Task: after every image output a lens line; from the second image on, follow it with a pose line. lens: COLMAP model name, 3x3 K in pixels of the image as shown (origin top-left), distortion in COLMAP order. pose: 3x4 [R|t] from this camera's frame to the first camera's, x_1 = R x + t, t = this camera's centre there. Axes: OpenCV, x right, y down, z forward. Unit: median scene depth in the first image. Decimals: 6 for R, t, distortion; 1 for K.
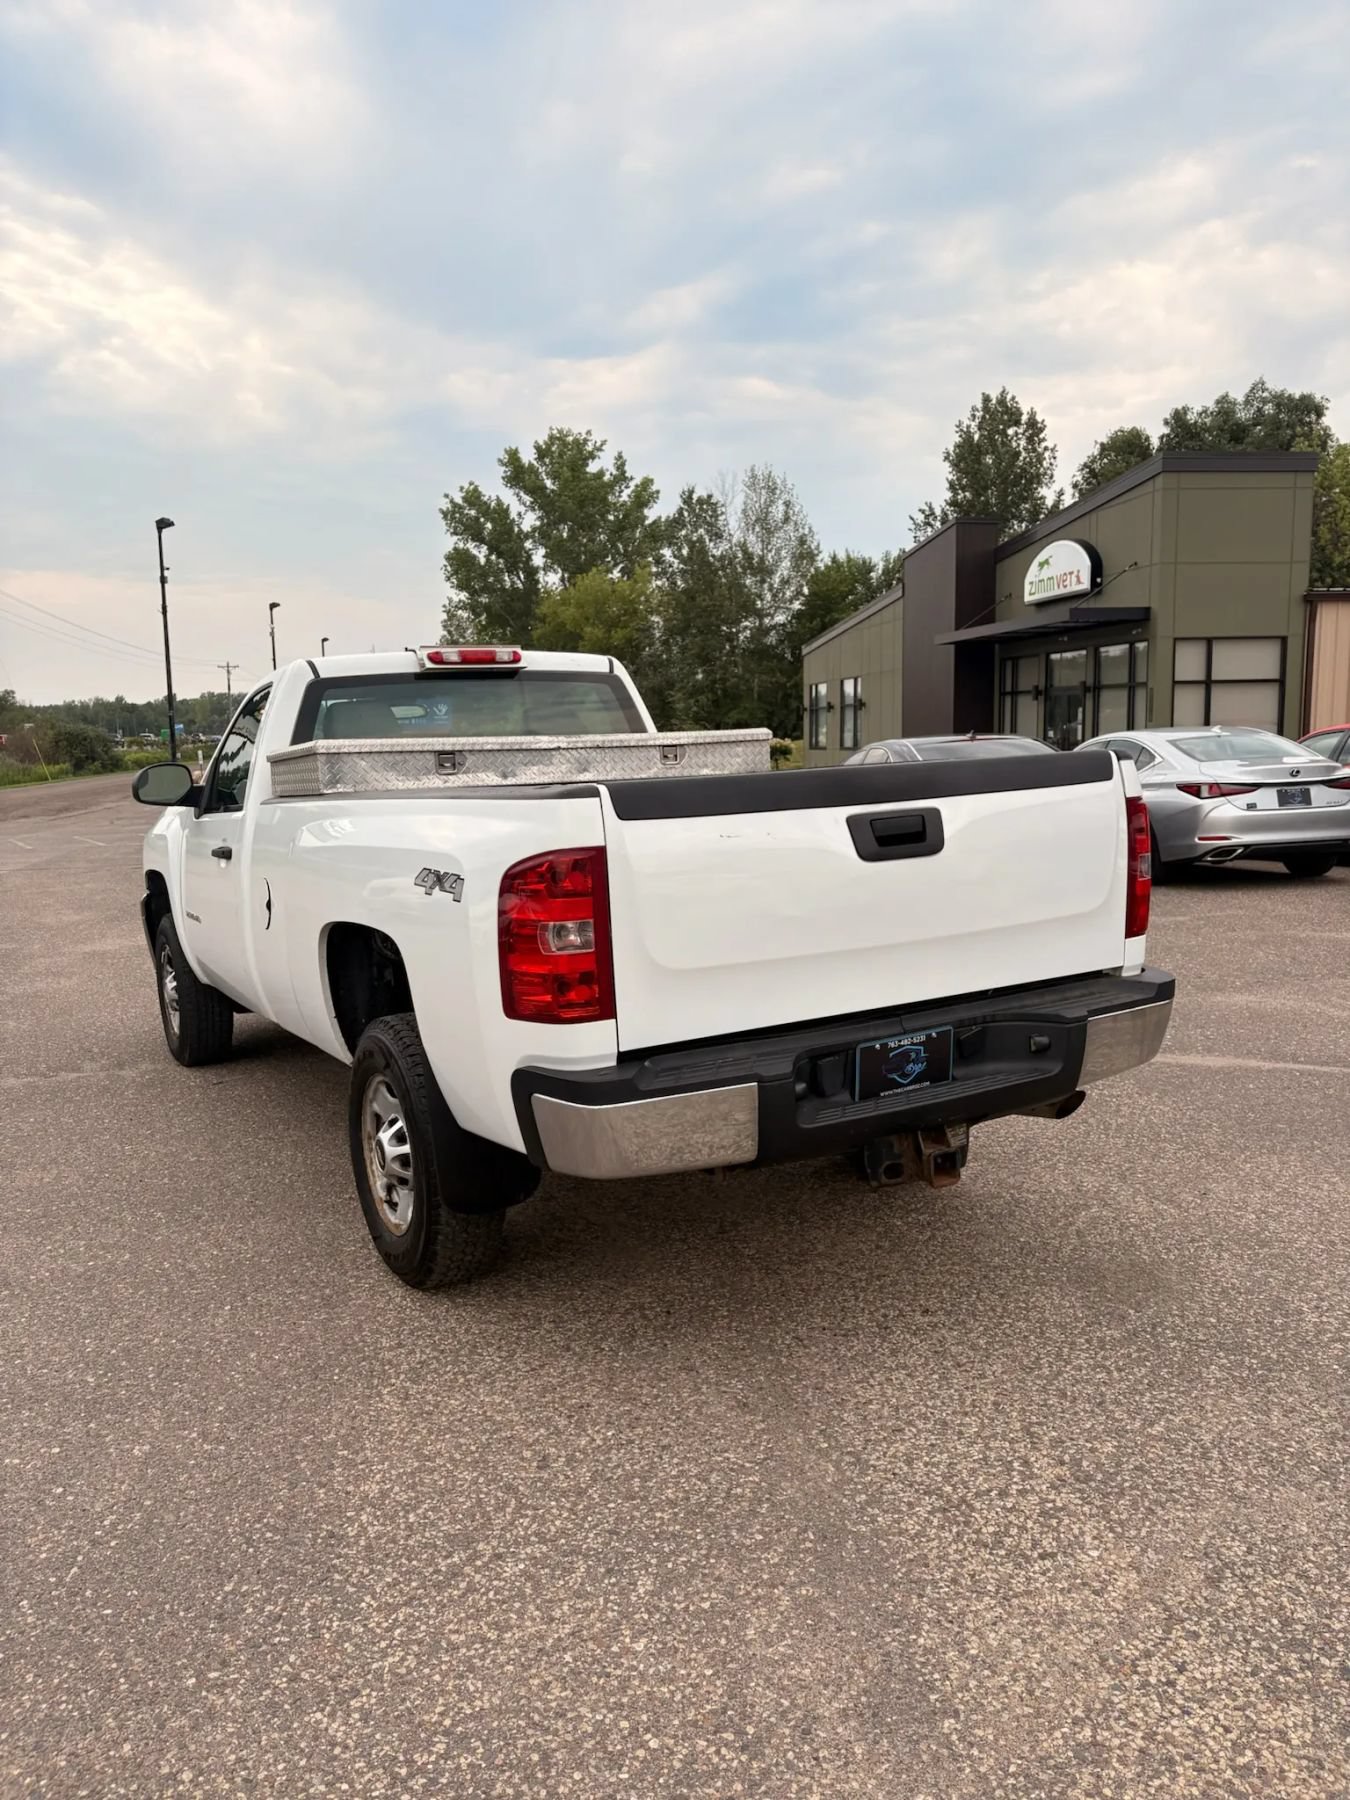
lens RADIAL K [[1351.3, 0, 668.1], [0, 1351.3, 915.6], [0, 0, 1]] dist [0.024941, -0.010404]
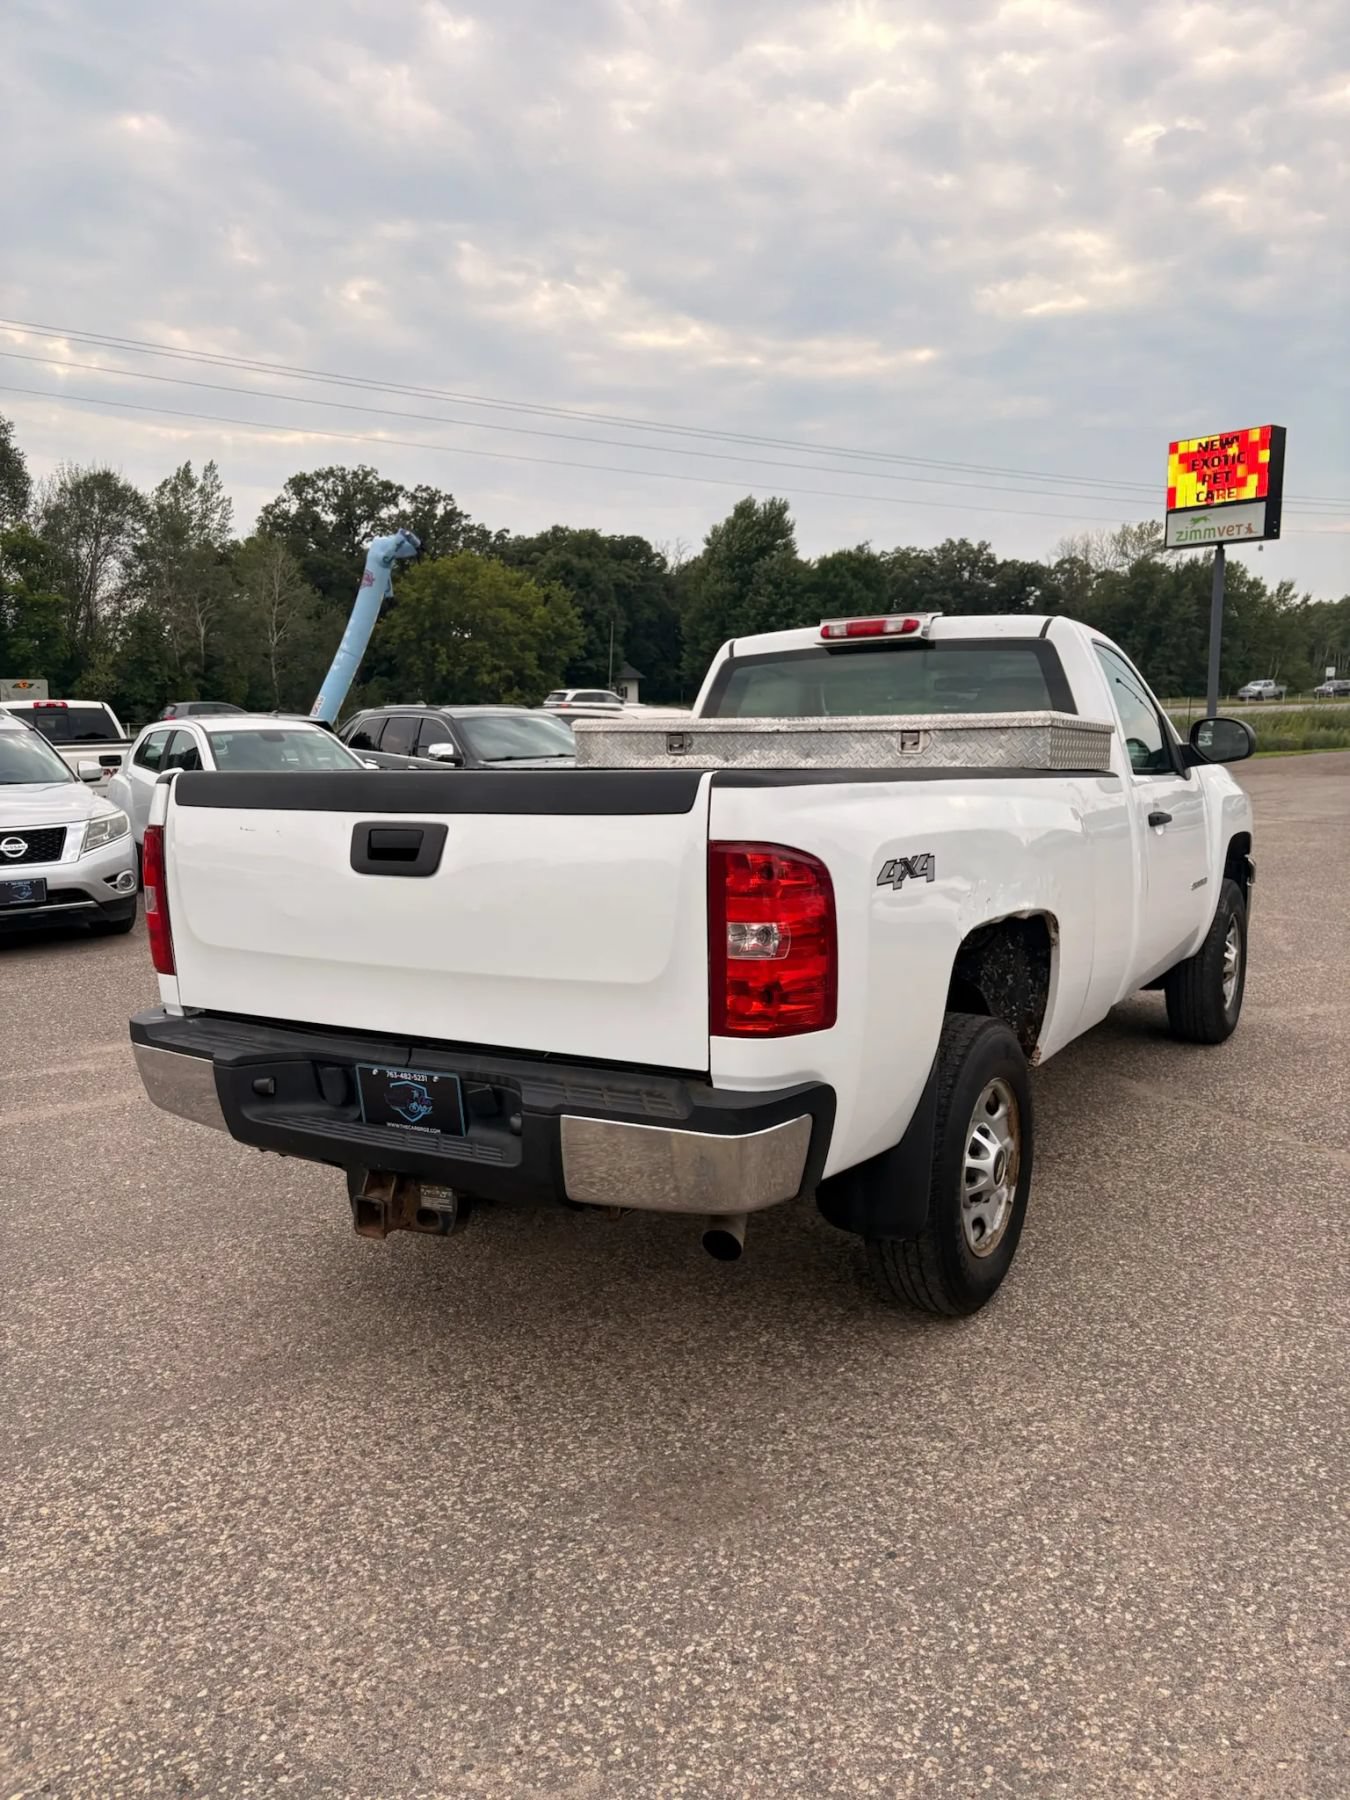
lens RADIAL K [[1372.3, 0, 686.6], [0, 1372.3, 900.3], [0, 0, 1]] dist [-0.004932, -0.005482]
pose [[0.484535, 0.137704, -0.863866, 0.606444], [-0.111383, 0.989206, 0.095210, -0.076995], [0.867652, 0.050088, 0.494642, 0.404157]]
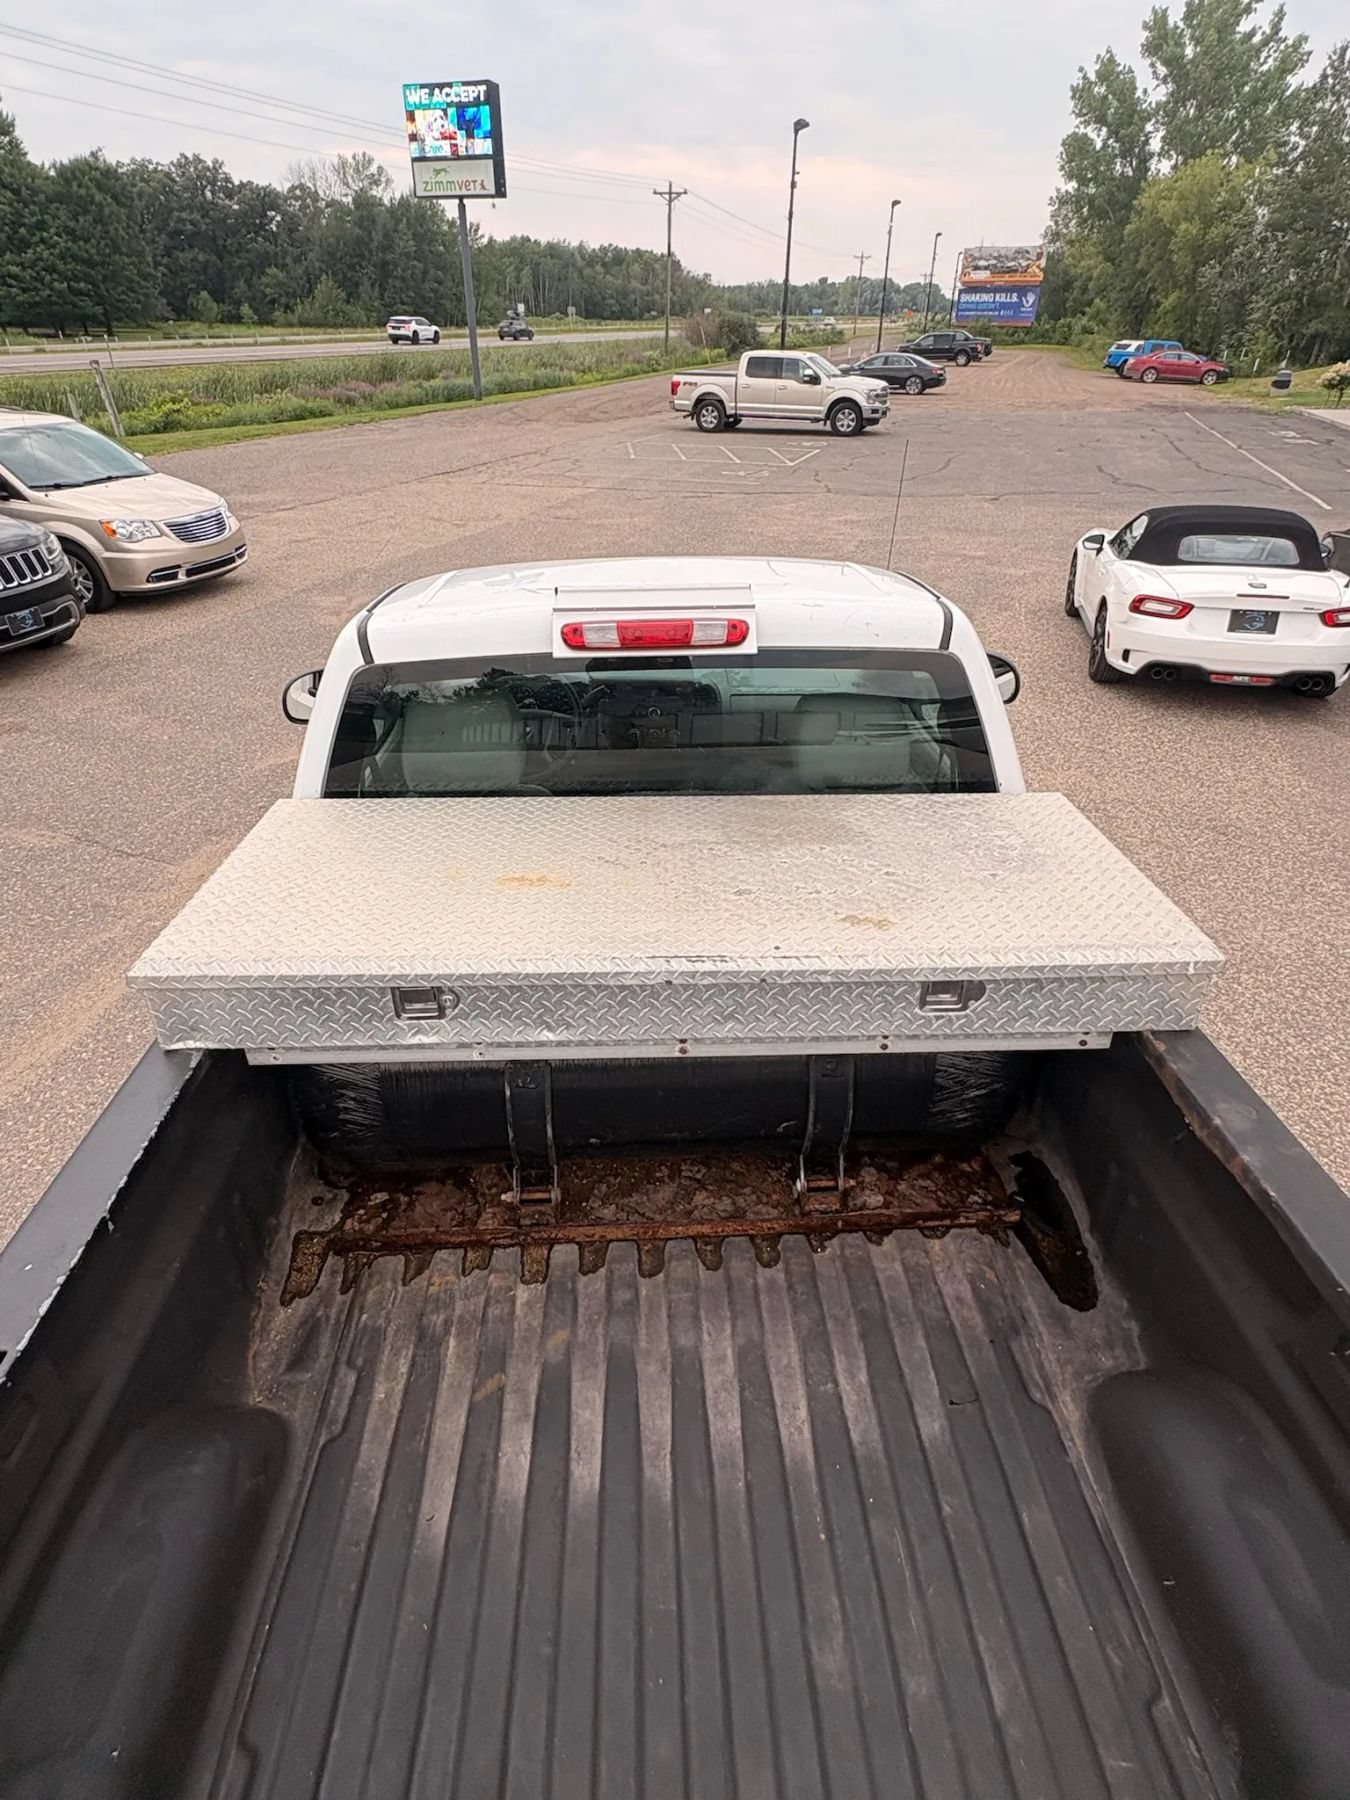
lens RADIAL K [[933.0, 0, 672.7], [0, 933.0, 891.8], [0, 0, 1]] dist [0.002223, -0.002256]
pose [[0.886437, 0.265310, -0.379262, 0.010993], [-0.087960, 0.901038, 0.424728, -0.248509], [0.454413, -0.343135, 0.822050, 0.651450]]
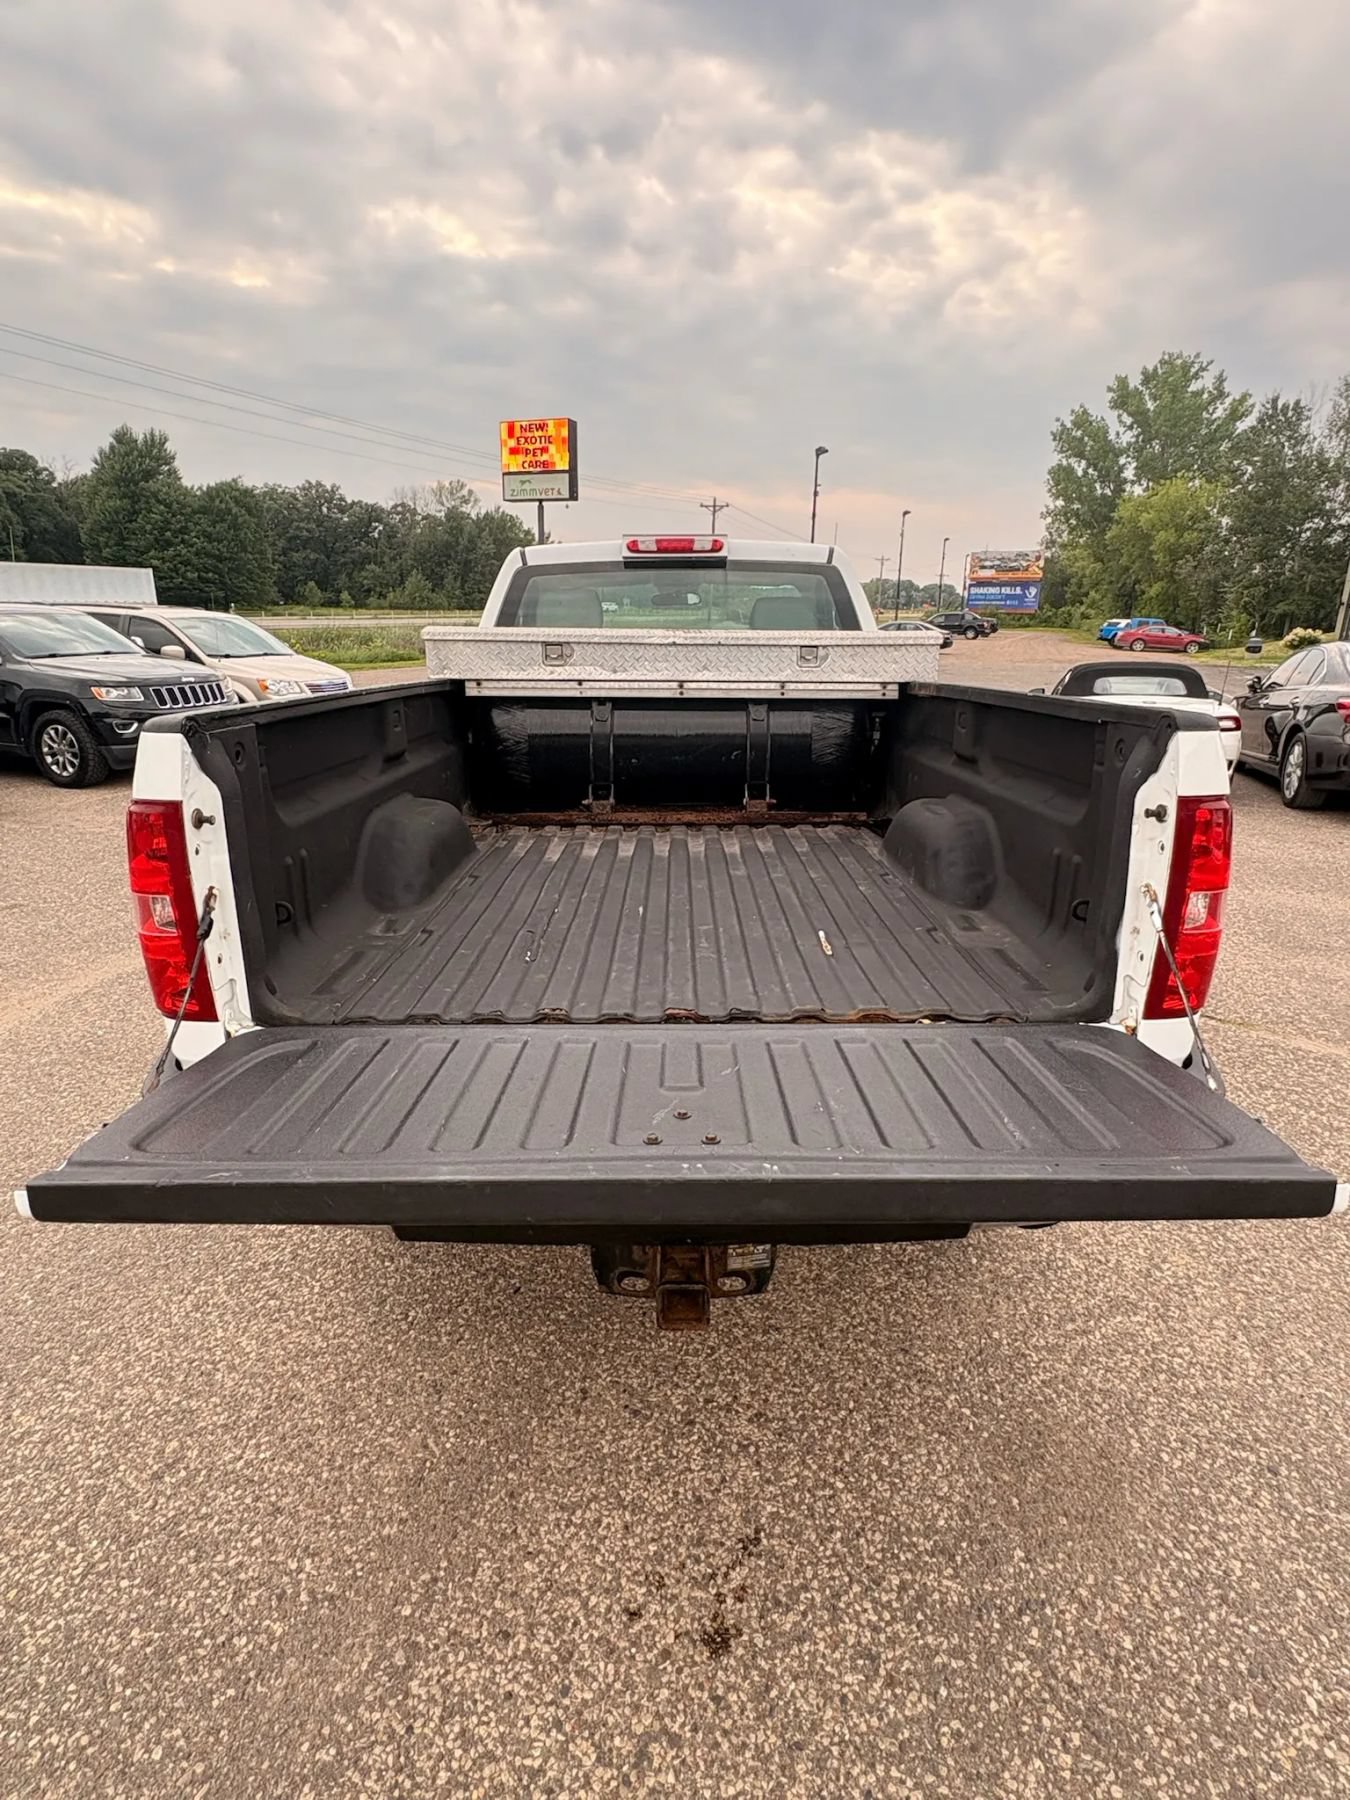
lens RADIAL K [[934.7, 0, 679.8], [0, 934.7, 896.8], [0, 0, 1]] dist [-0.001555, 0.001300]
pose [[0.868300, 0.177001, -0.463385, 0.218693], [-0.098866, 0.977180, 0.188000, -0.062221], [0.486087, -0.117427, 0.865985, 0.342493]]
